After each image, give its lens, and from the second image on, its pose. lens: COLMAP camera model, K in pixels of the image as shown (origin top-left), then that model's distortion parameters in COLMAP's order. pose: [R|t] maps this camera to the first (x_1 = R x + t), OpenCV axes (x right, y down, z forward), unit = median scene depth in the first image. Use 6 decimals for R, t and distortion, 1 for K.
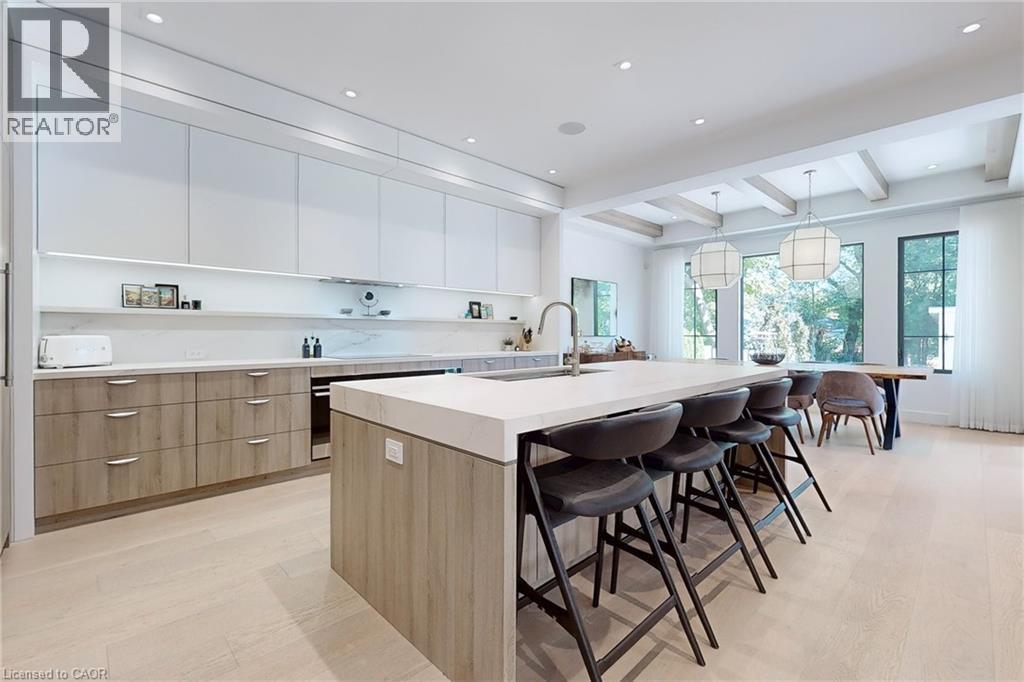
lens RADIAL K [[443.0, 0, 518.7], [0, 443.0, 341.8], [0, 0, 1]] dist [0.000977, 0.000453]
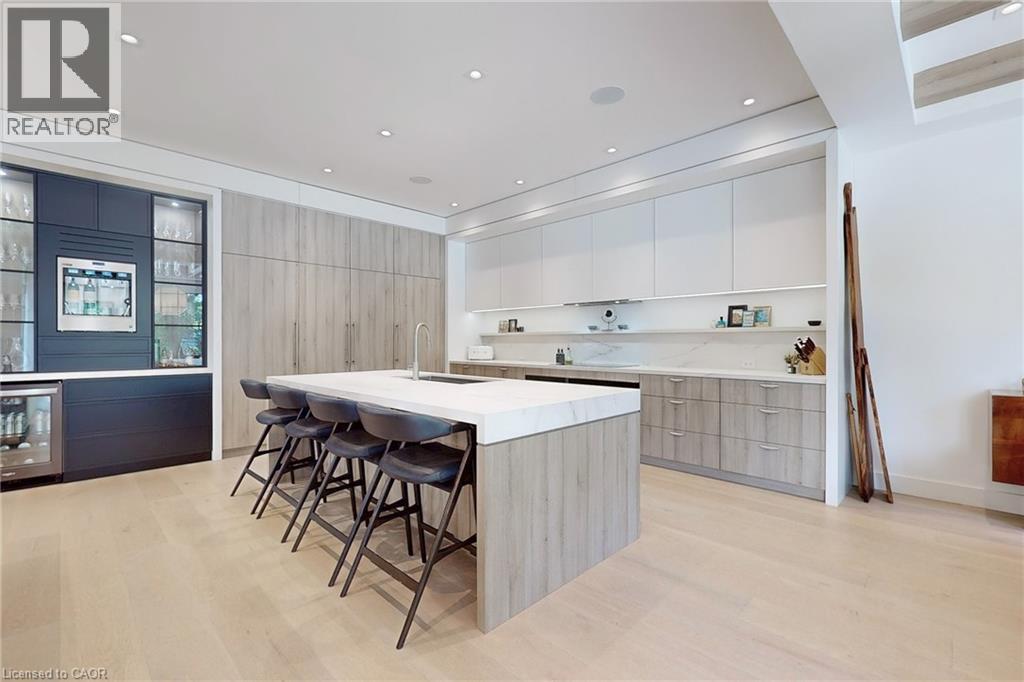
lens RADIAL K [[443.0, 0, 518.7], [0, 443.0, 341.8], [0, 0, 1]] dist [0.000977, 0.000453]
pose [[0.027748, -0.003161, -0.999610, 0.689258], [-0.018723, 0.999818, -0.003681, -0.016974], [0.999440, 0.018818, 0.027684, 0.611670]]
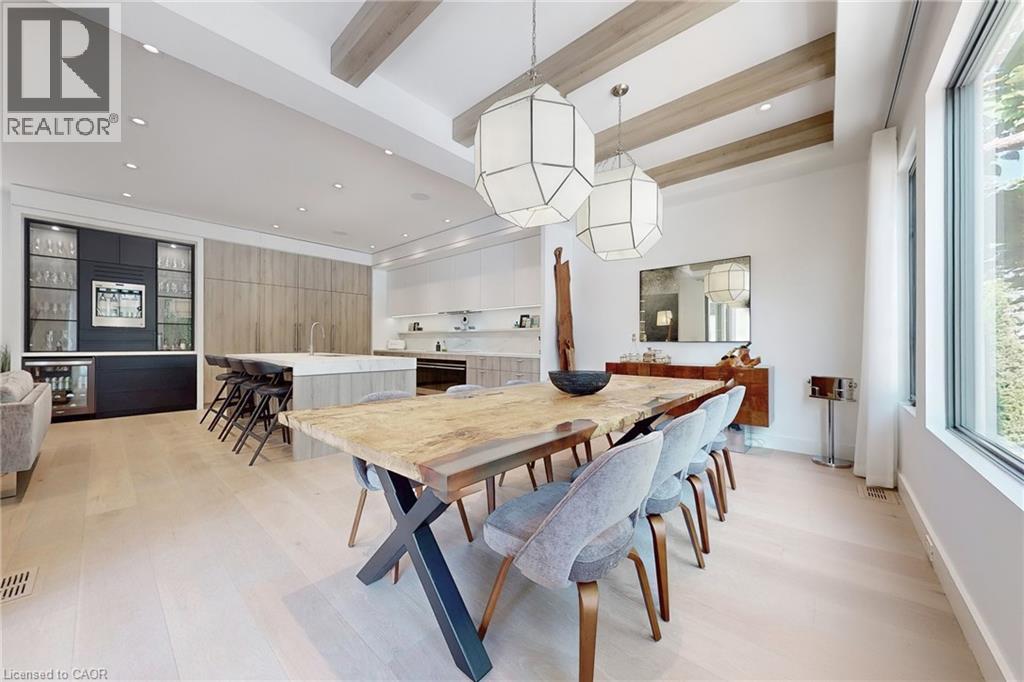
lens RADIAL K [[357.5, 0, 520.3], [0, 357.5, 343.3], [0, 0, 1]] dist [-0.000598, -0.000103]
pose [[0.086054, -0.000540, -0.996290, 0.980216], [-0.024387, 0.999699, -0.002649, -0.003633], [0.995992, 0.024525, 0.086015, 0.923795]]
